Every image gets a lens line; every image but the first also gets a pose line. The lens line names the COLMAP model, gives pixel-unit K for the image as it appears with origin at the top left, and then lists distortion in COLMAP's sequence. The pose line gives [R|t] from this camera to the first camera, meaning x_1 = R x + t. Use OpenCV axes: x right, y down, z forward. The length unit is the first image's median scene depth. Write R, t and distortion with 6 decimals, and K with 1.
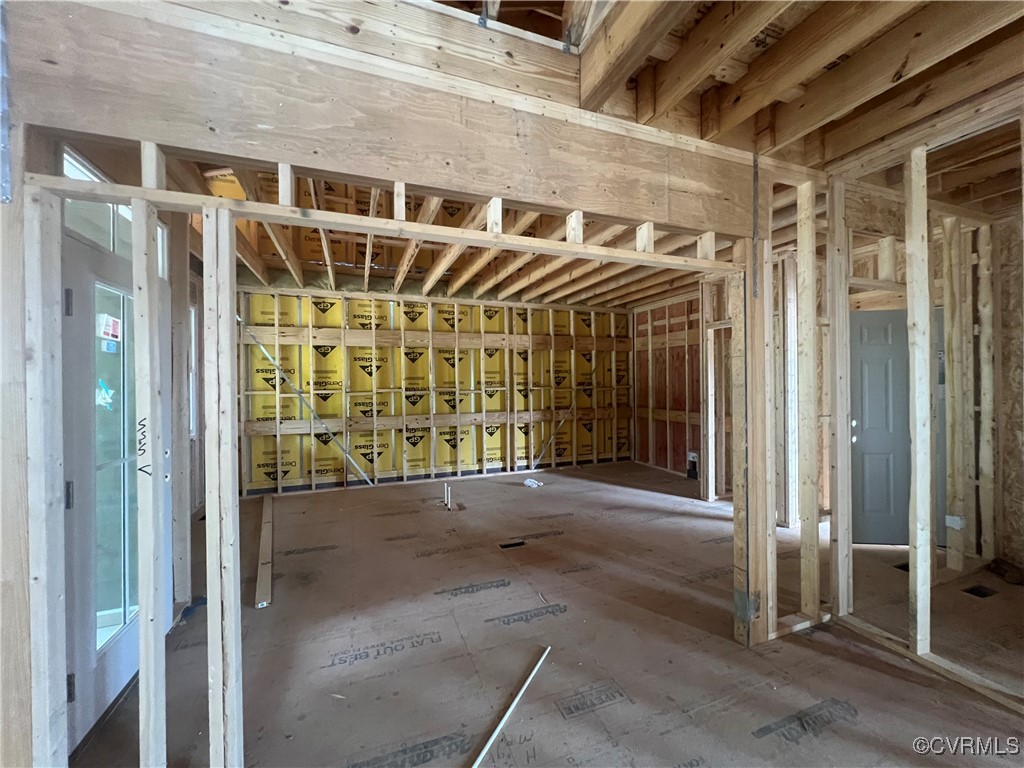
lens RADIAL K [[411.9, 0, 509.5], [0, 411.9, 382.4], [0, 0, 1]] dist [-0.001303, 0.000088]
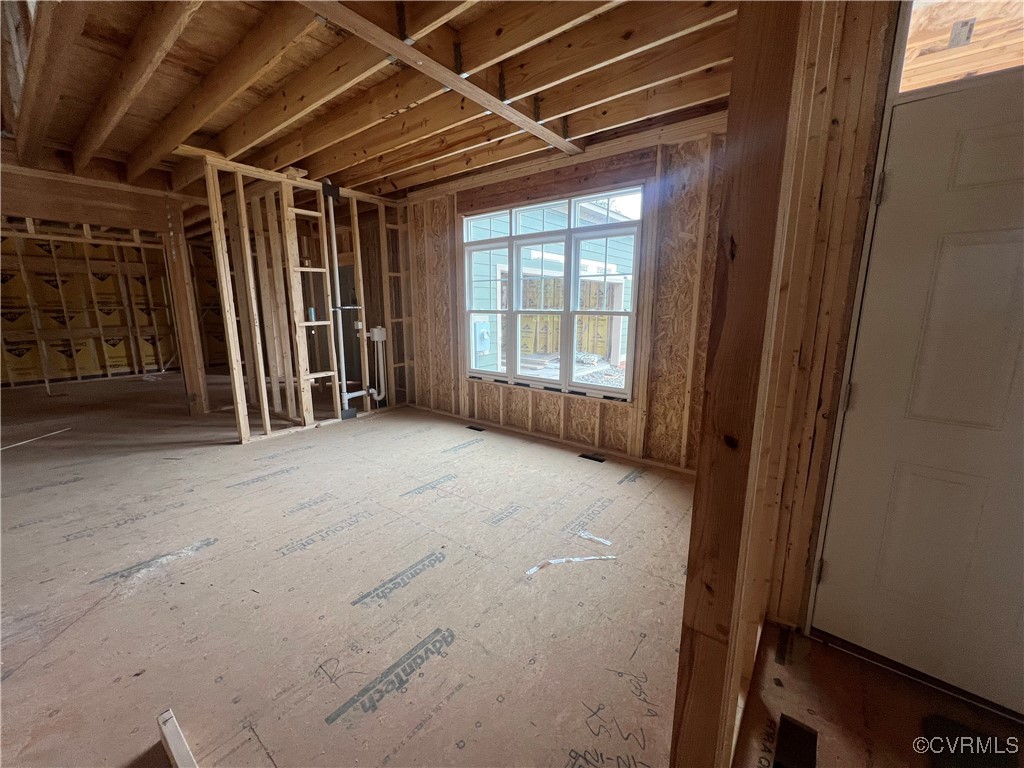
lens RADIAL K [[407.9, 0, 508.4], [0, 407.9, 381.1], [0, 0, 1]] dist [-0.000189, -0.000580]
pose [[0.858138, -0.083731, 0.506545, 0.365738], [-0.007353, 0.984507, 0.175193, 0.009979], [-0.513366, -0.154064, 0.844227, -0.691935]]
